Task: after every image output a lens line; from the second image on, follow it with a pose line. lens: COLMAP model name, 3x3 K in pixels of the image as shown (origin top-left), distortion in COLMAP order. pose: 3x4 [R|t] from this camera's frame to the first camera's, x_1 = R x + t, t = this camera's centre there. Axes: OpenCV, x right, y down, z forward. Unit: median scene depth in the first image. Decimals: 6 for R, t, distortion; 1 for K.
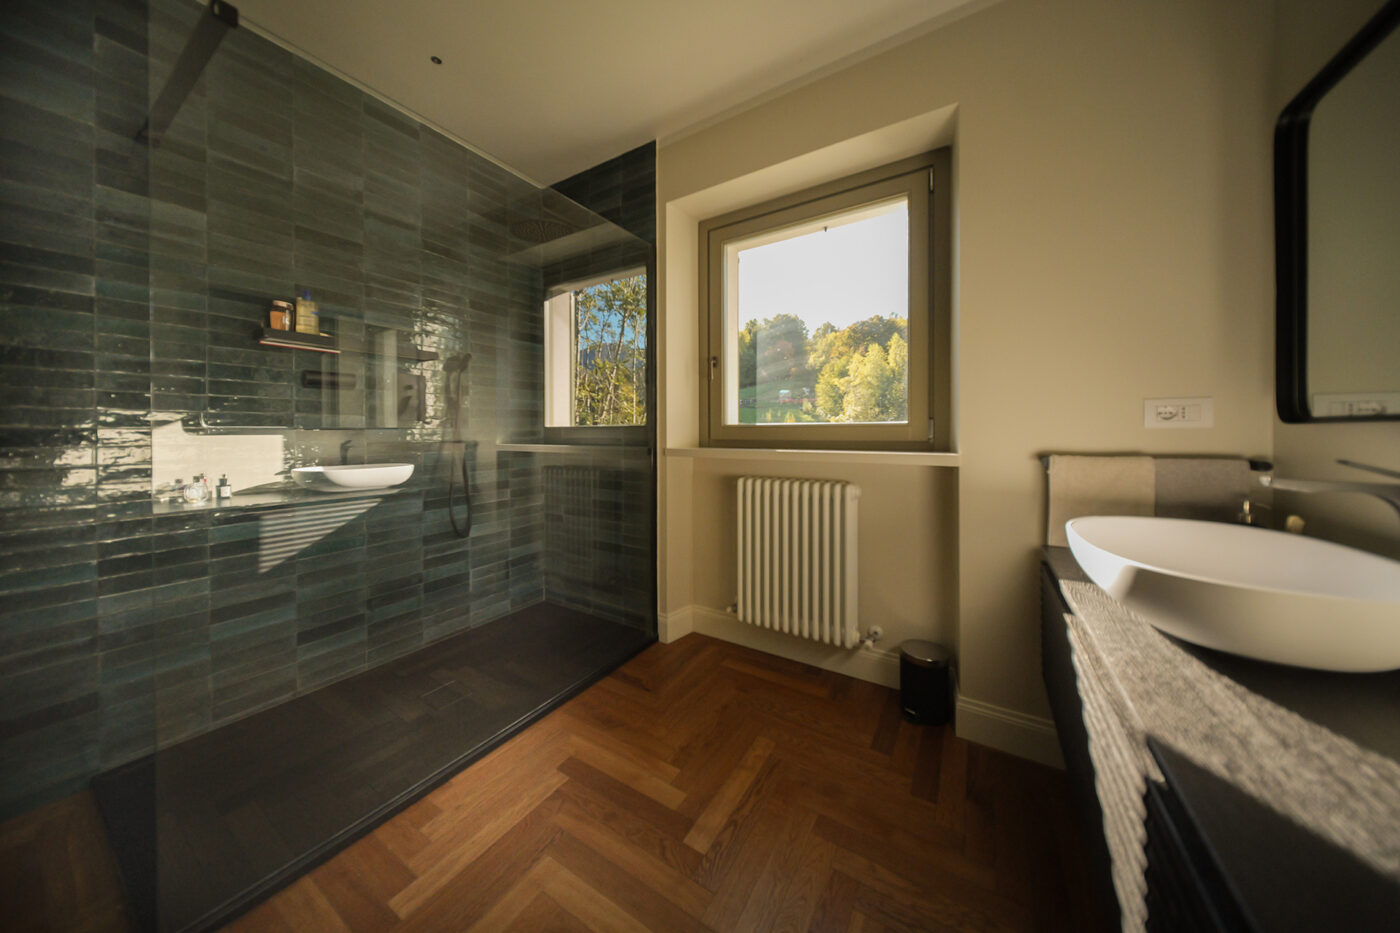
lens RADIAL K [[440.4, 0, 682.1], [0, 440.4, 424.7], [0, 0, 1]] dist [0.012080, -0.000100]
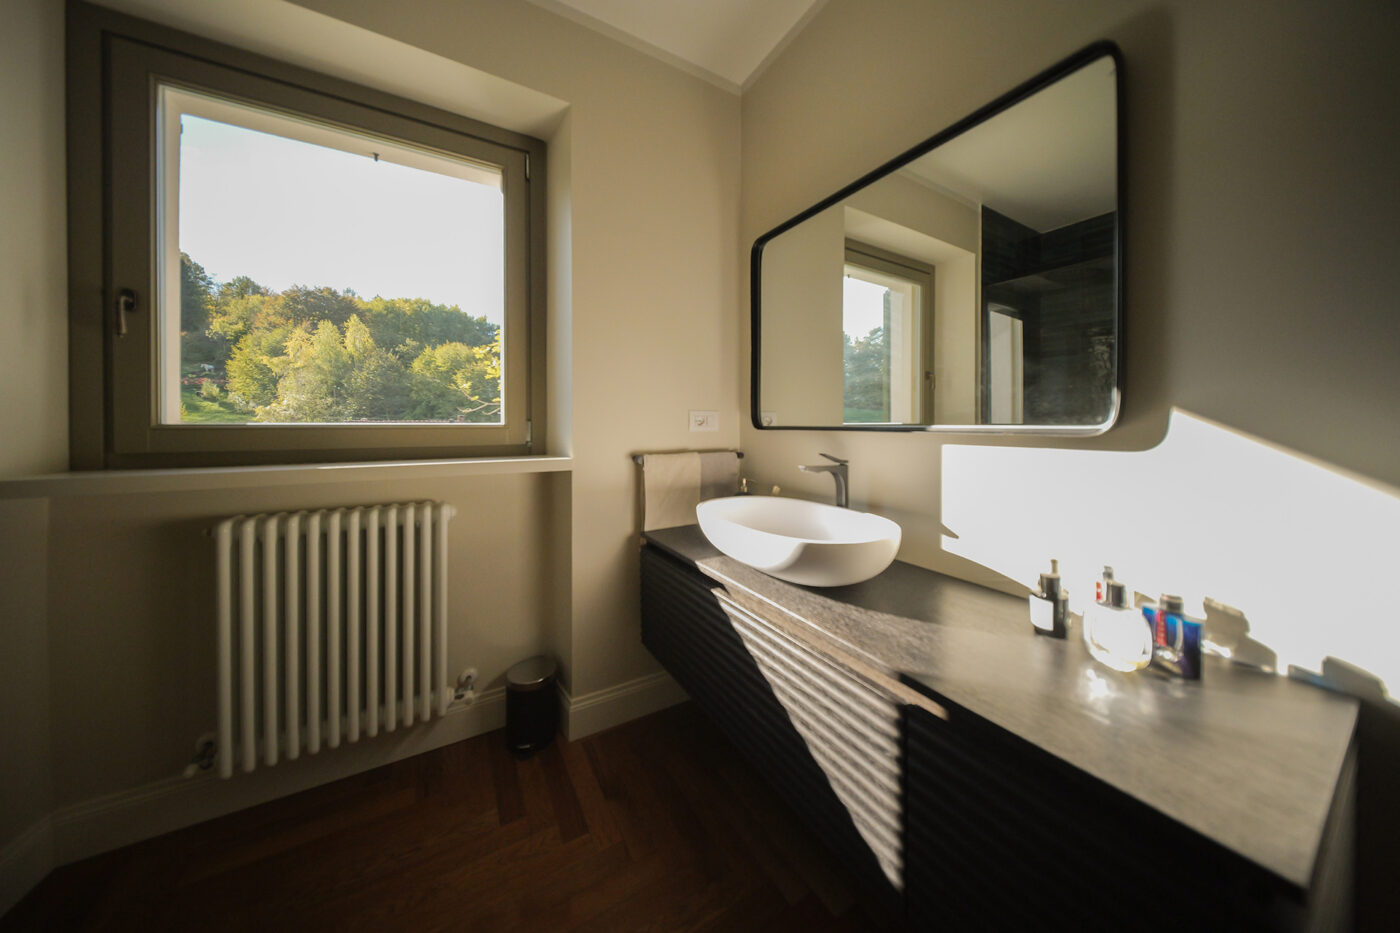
lens RADIAL K [[440.4, 0, 682.1], [0, 440.4, 424.7], [0, 0, 1]] dist [0.012080, -0.000100]
pose [[0.463224, 0.000937, 0.886241, -0.148903], [-0.013245, 0.999895, 0.005865, -0.017516], [-0.886142, -0.014455, 0.463188, 0.330897]]
